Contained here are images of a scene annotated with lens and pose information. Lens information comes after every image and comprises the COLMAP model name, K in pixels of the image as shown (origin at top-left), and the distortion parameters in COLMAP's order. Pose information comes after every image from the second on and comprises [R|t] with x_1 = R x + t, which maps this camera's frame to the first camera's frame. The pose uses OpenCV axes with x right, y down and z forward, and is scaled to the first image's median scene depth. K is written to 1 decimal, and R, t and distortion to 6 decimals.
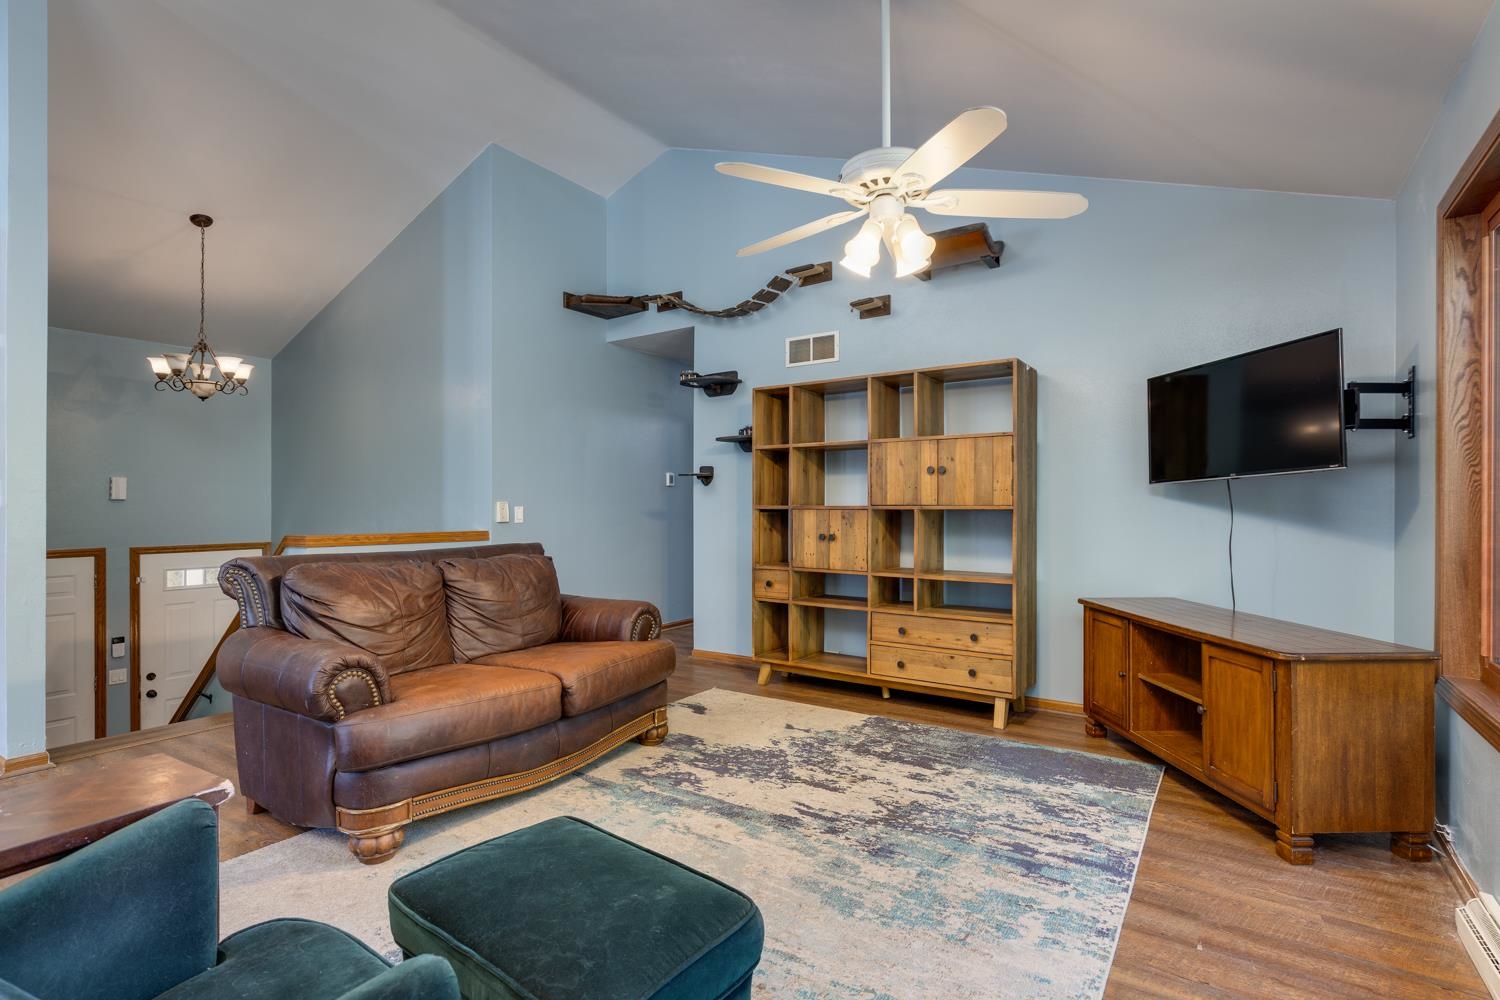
lens RADIAL K [[725.0, 0, 753.4], [0, 725.0, 503.4], [0, 0, 1]] dist [-0.003247, -0.001205]
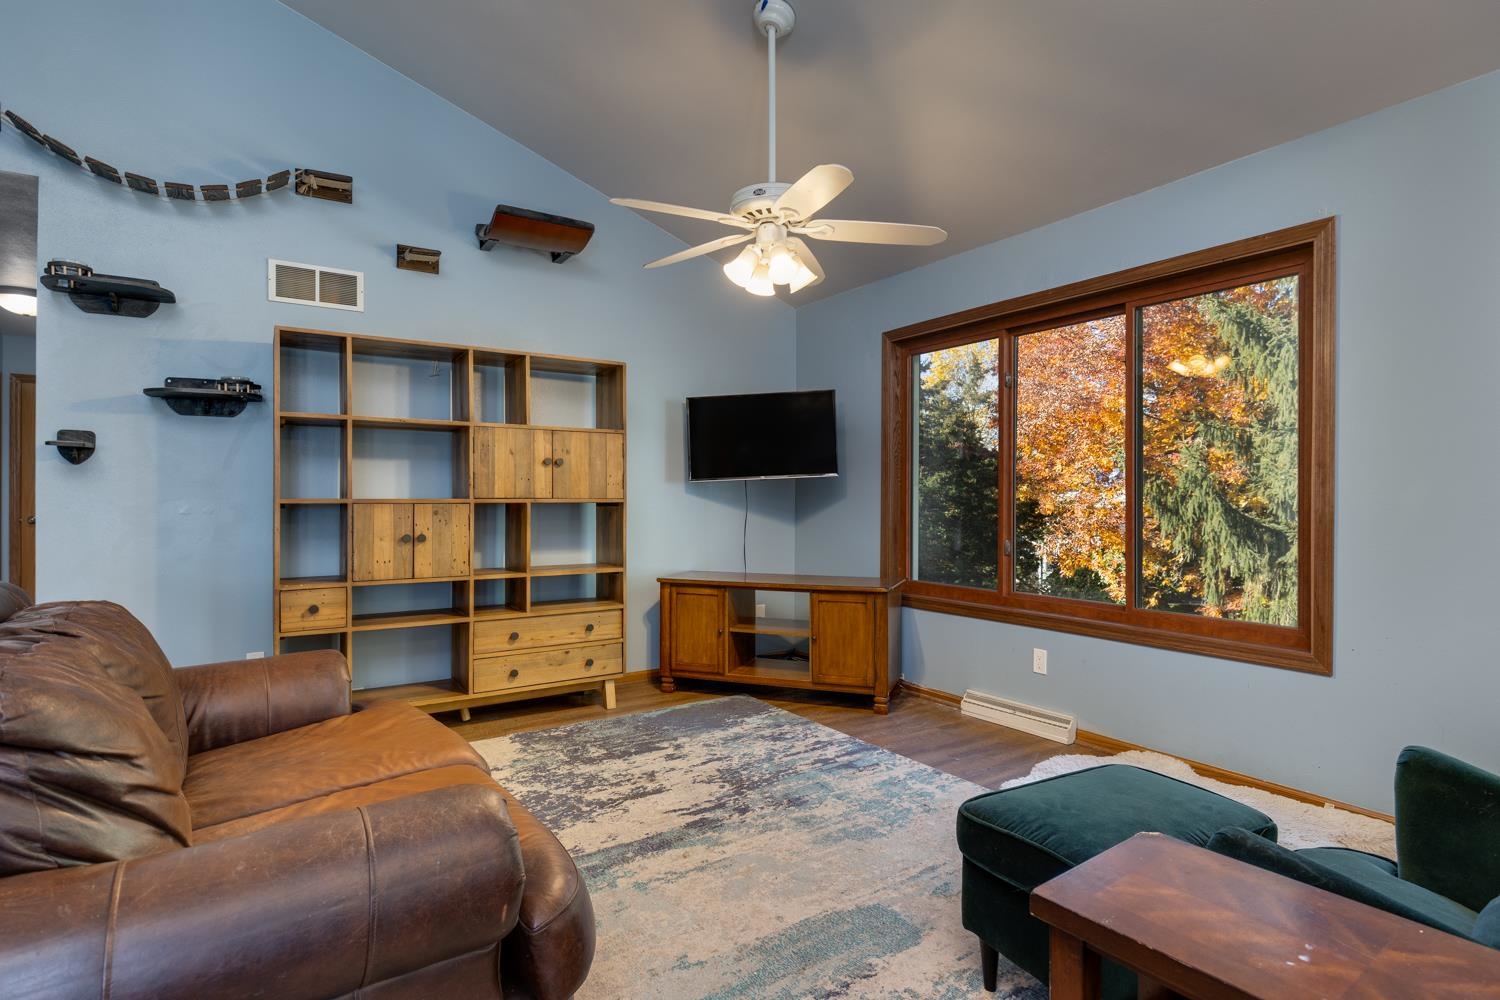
lens RADIAL K [[759.9, 0, 750.4], [0, 759.9, 501.0], [0, 0, 1]] dist [0.002779, -0.002152]
pose [[0.372234, -0.003619, 0.928132, -0.728887], [-0.002902, 0.999983, 0.005062, -0.000039], [-0.928134, -0.004578, 0.372217, 0.470157]]
